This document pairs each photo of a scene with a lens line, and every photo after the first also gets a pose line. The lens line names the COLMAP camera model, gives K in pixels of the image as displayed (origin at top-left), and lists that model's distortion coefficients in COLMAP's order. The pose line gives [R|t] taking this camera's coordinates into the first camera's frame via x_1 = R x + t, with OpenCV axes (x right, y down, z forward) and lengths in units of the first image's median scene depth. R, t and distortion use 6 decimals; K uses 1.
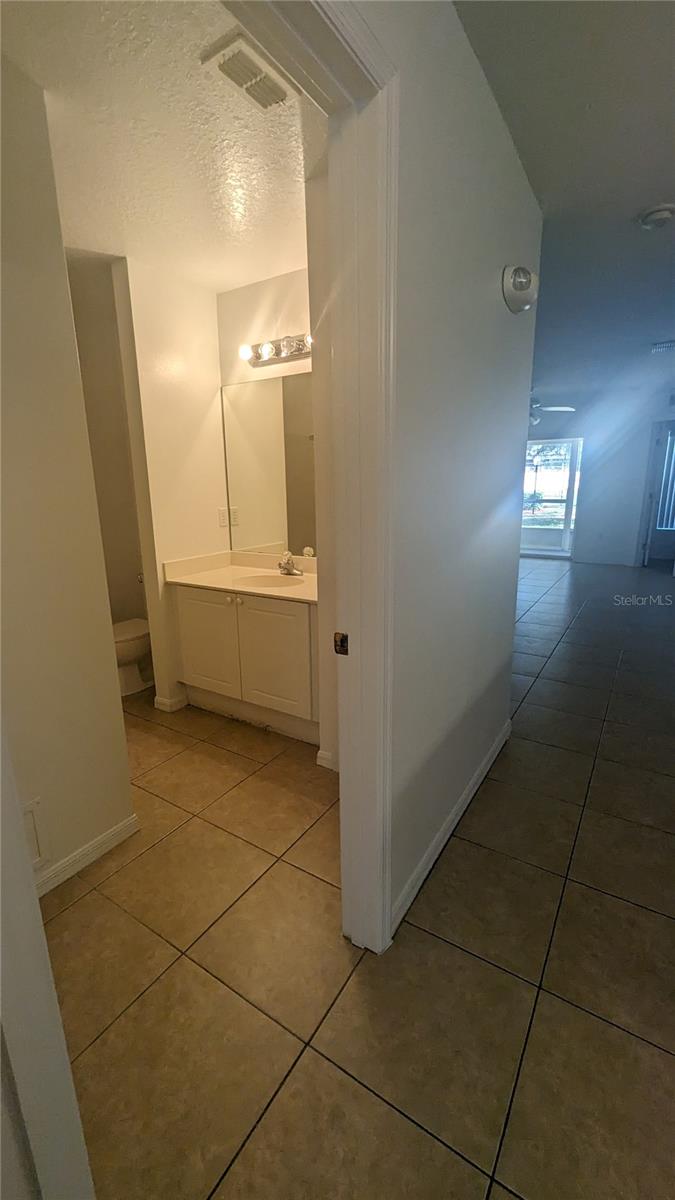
lens RADIAL K [[493.3, 0, 328.7], [0, 493.3, 602.9], [0, 0, 1]] dist [0.000717, -0.000748]
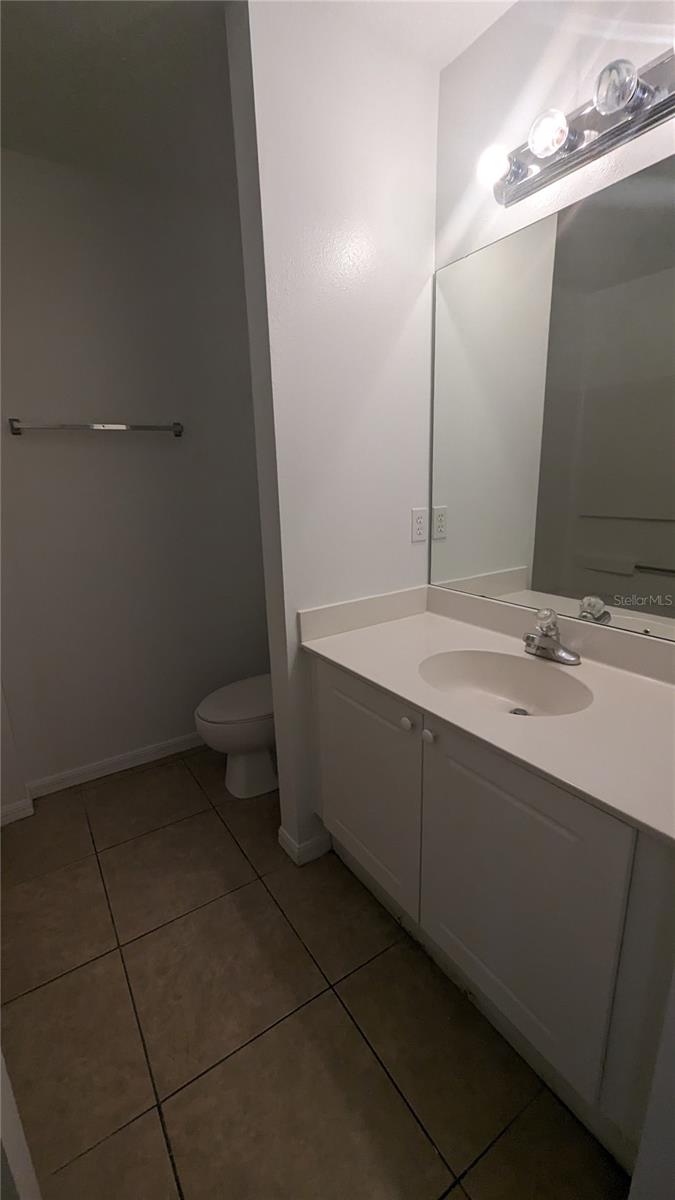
lens RADIAL K [[493.3, 0, 335.3], [0, 493.3, 603.3], [0, 0, 1]] dist [0.000717, -0.000748]
pose [[0.918657, 0.087321, -0.385284, -0.089166], [-0.075981, 0.996112, 0.044594, -0.115371], [0.387680, -0.011692, 0.921720, 0.507913]]
